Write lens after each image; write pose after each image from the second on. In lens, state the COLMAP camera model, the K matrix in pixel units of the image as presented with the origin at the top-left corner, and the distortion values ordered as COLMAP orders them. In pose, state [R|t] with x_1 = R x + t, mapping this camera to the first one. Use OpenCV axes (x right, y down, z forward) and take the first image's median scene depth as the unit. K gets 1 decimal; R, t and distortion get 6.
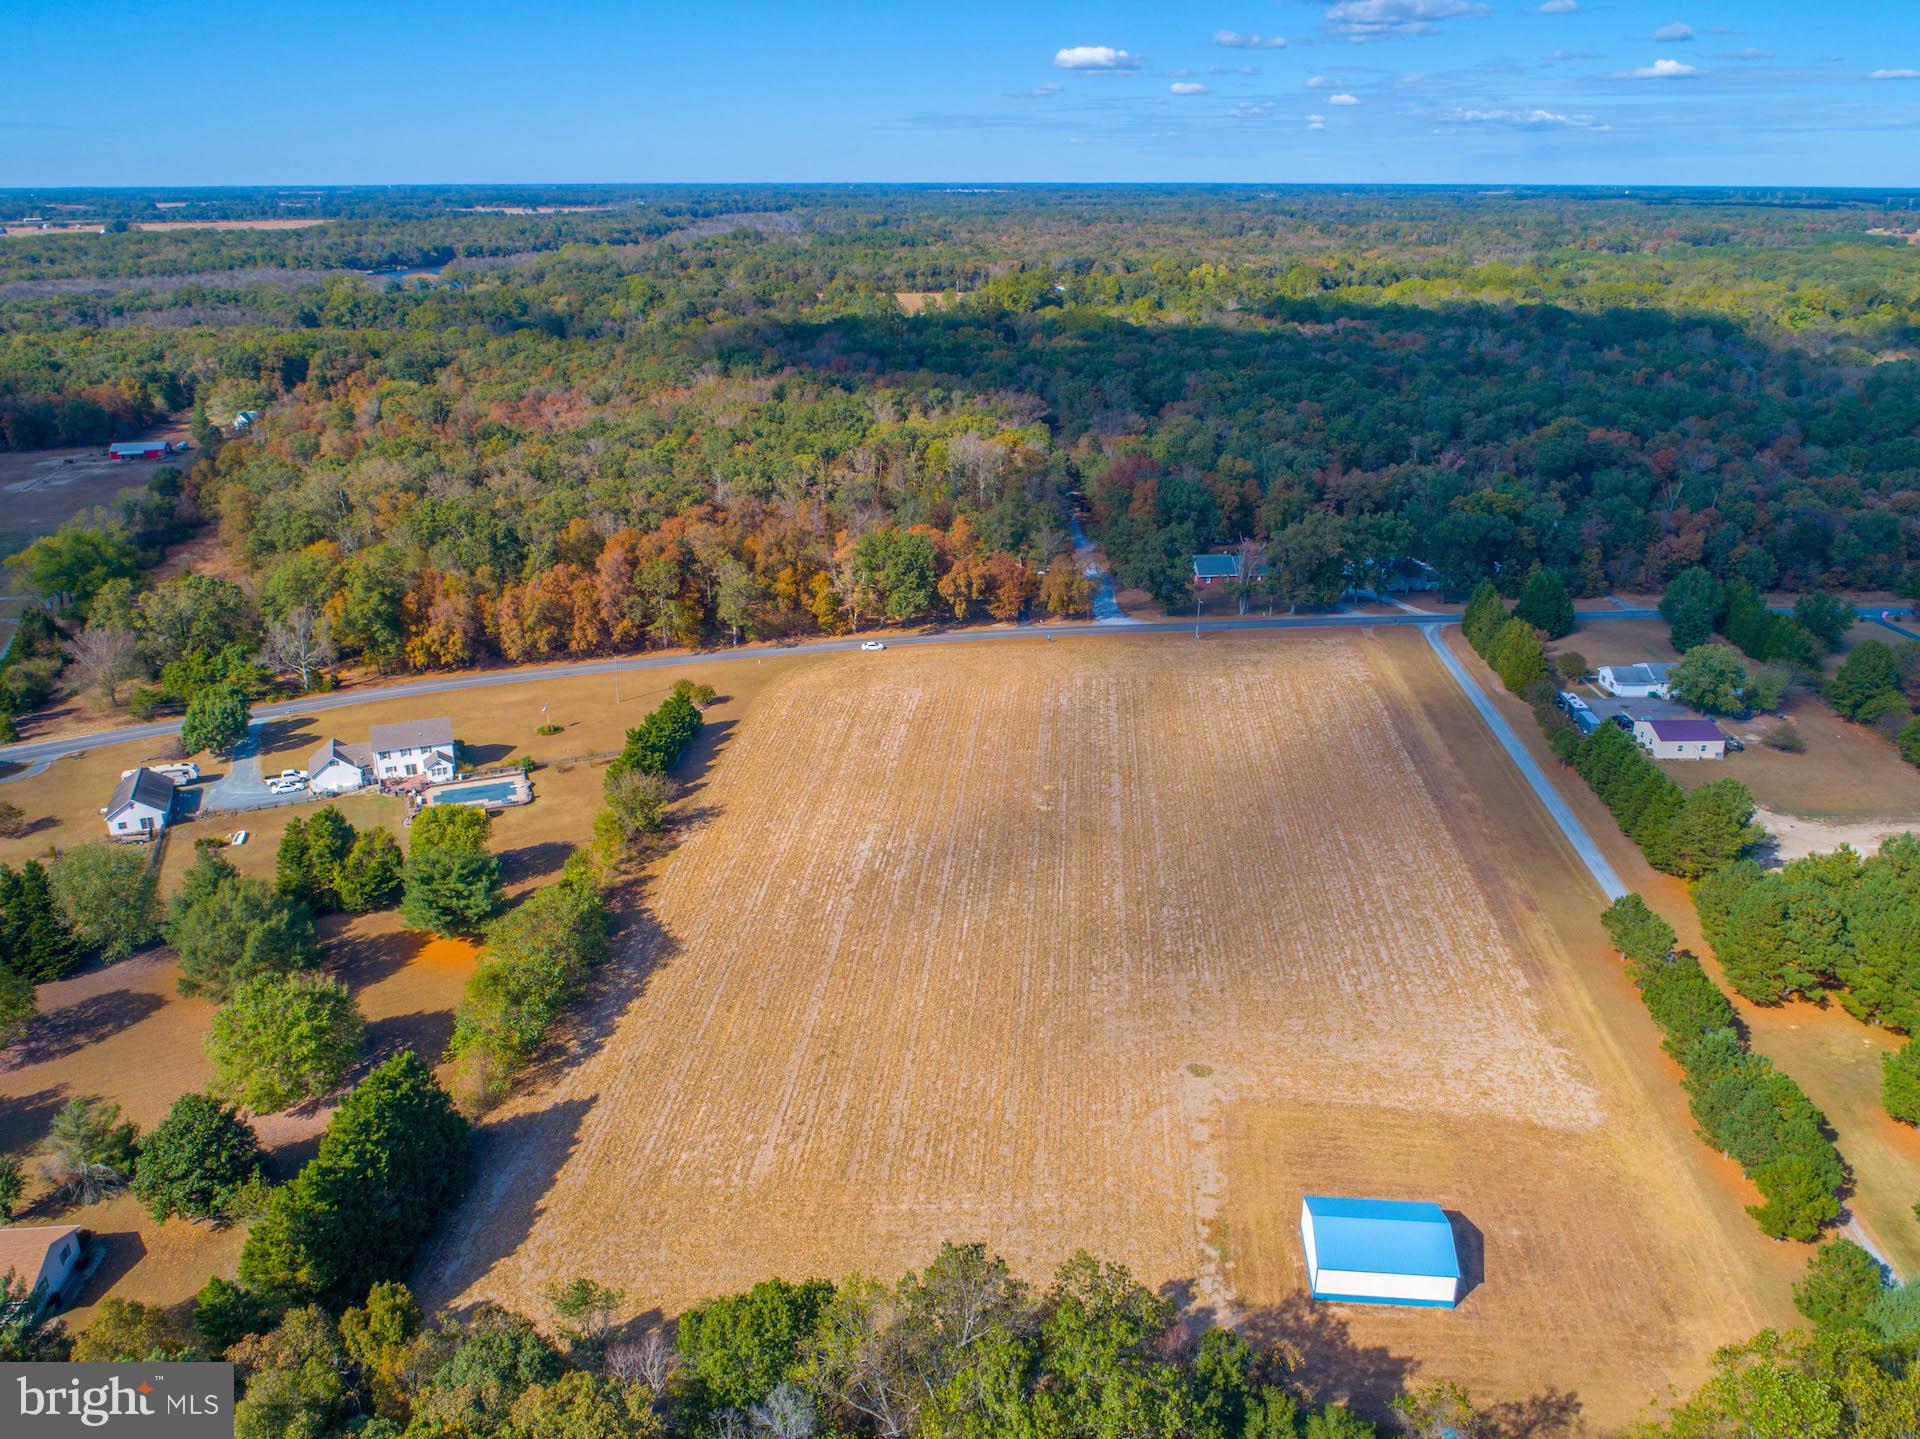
lens RADIAL K [[1480.1, 0, 962.9], [0, 1480.1, 713.6], [0, 0, 1]] dist [-0.018055, 0.008941]
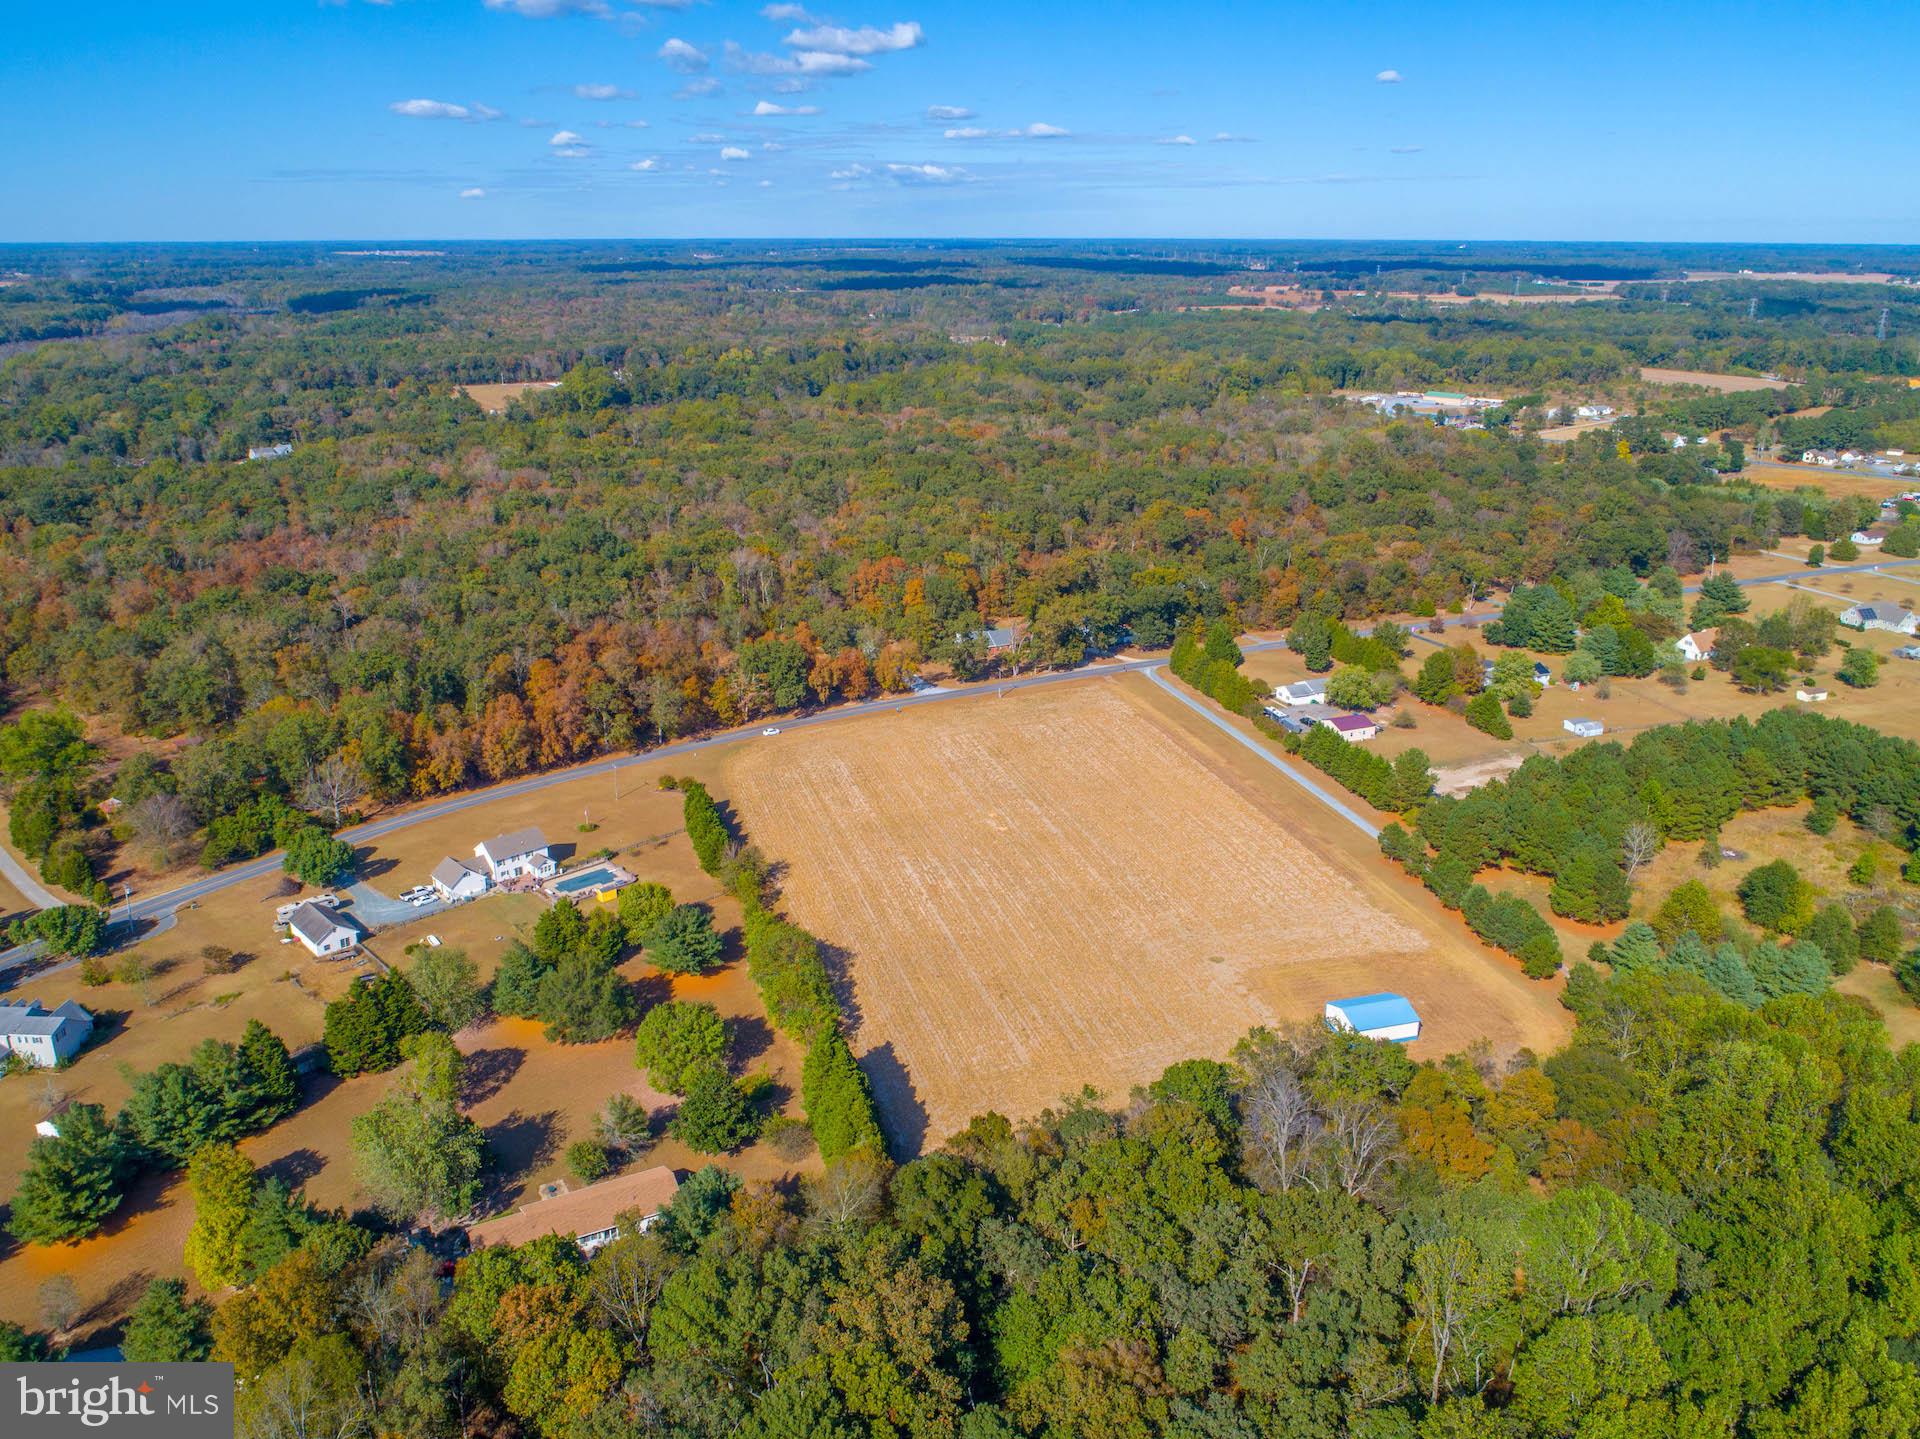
lens RADIAL K [[1466.2, 0, 963.7], [0, 1466.2, 711.5], [0, 0, 1]] dist [-0.019525, 0.011030]
pose [[0.930874, -0.114624, 0.346894, -0.360274], [0.125362, 0.992074, -0.008595, -0.032536], [-0.343159, 0.051488, 0.937865, -0.260177]]
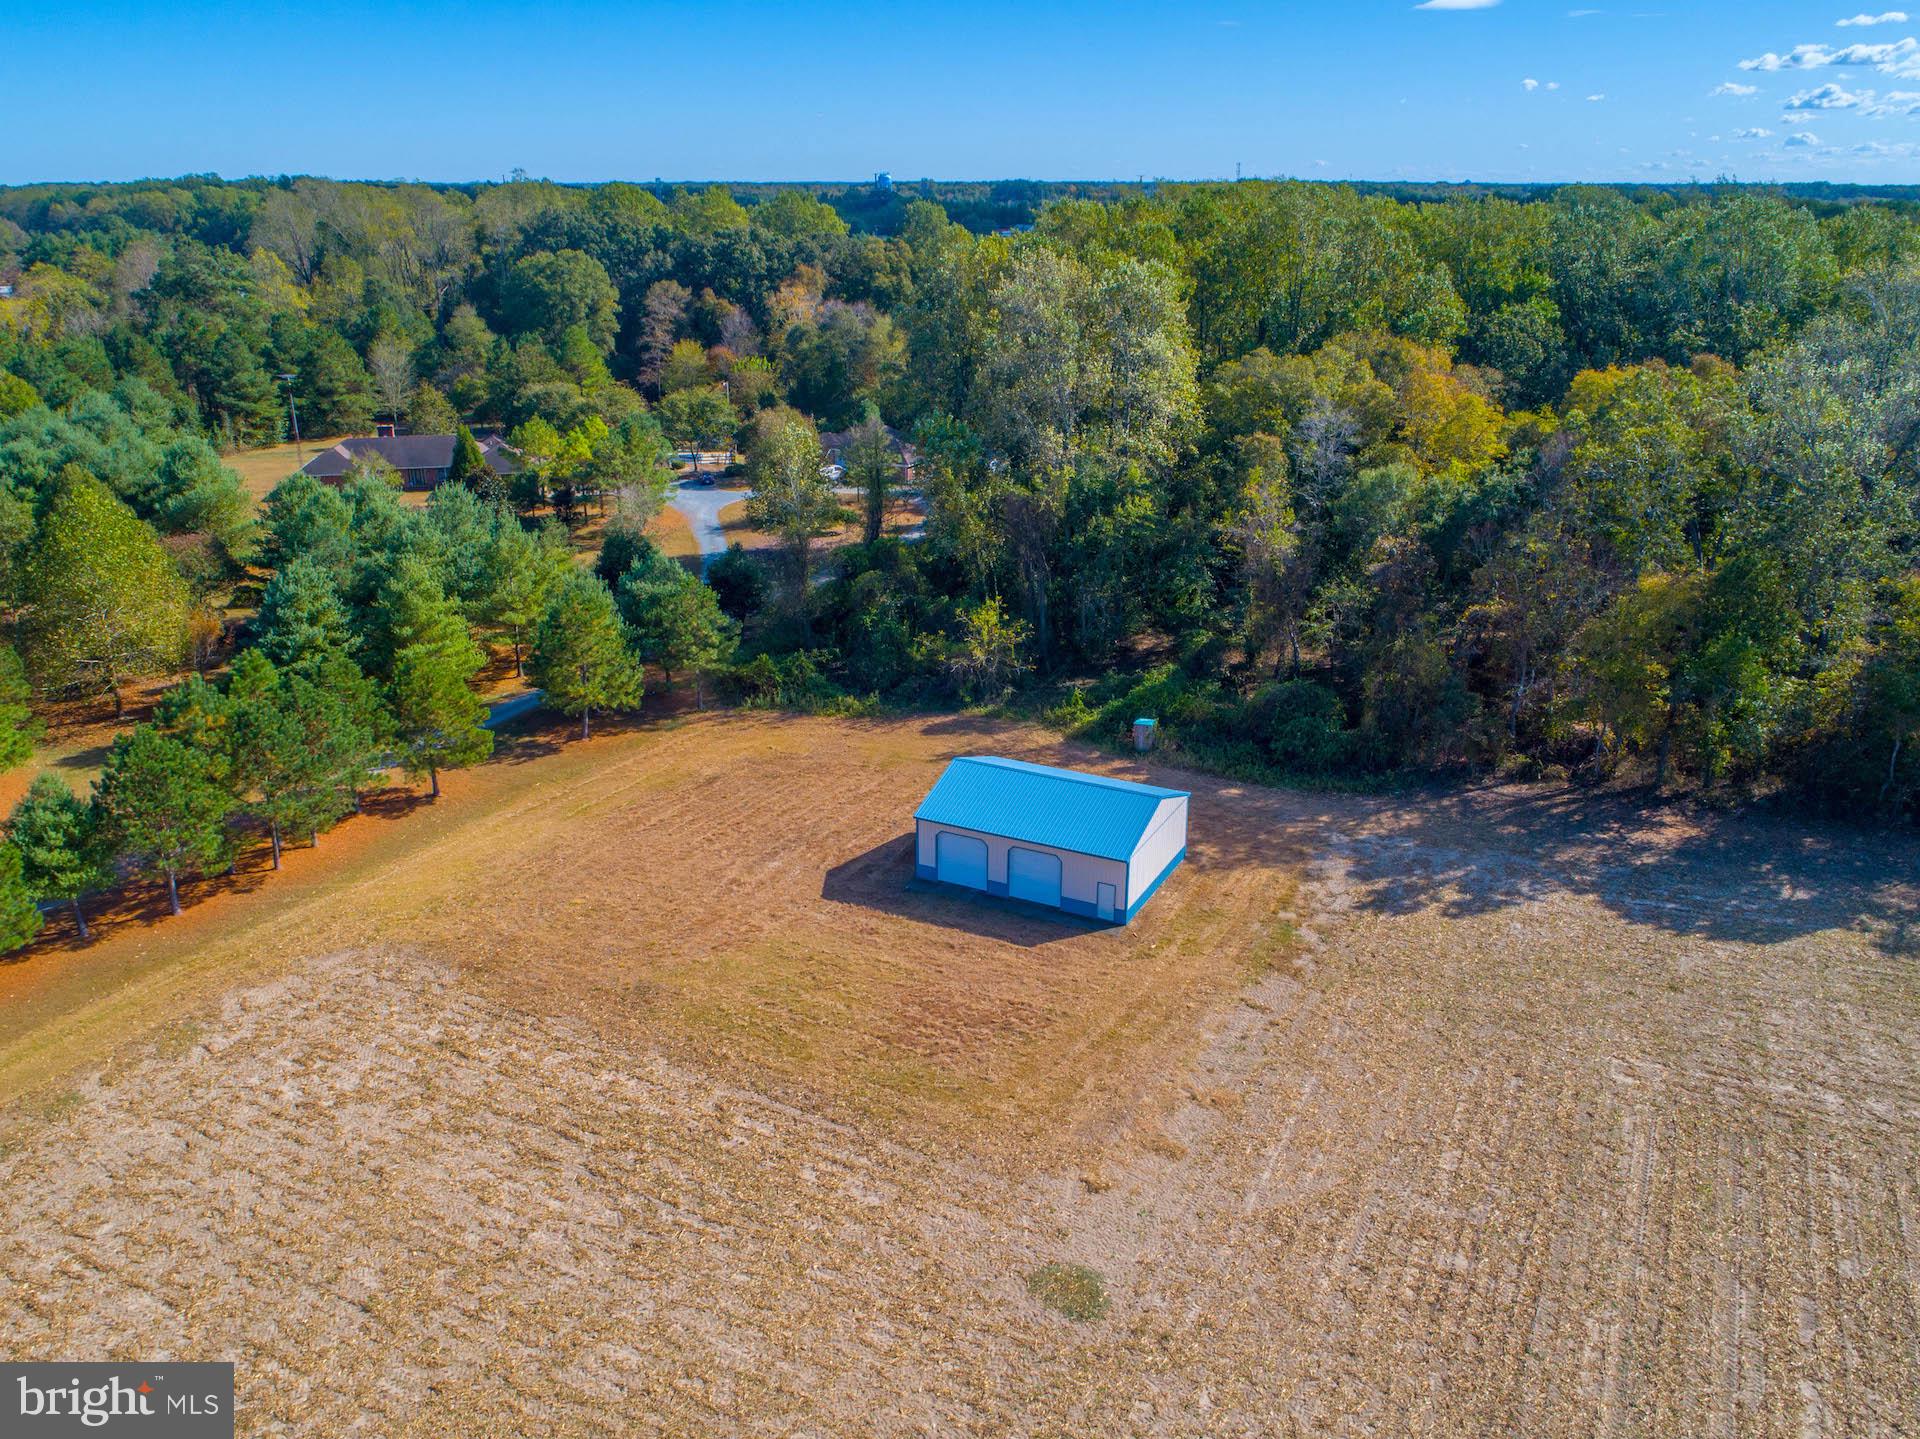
lens RADIAL K [[1485.0, 0, 960.0], [0, 1485.0, 719.5], [0, 0, 1]] dist [-0.018481, -0.000201]
pose [[-0.928085, -0.126271, 0.350305, 0.048762], [0.126707, 0.777523, 0.615957, -0.025703], [-0.350147, 0.616047, -0.705608, 0.640649]]
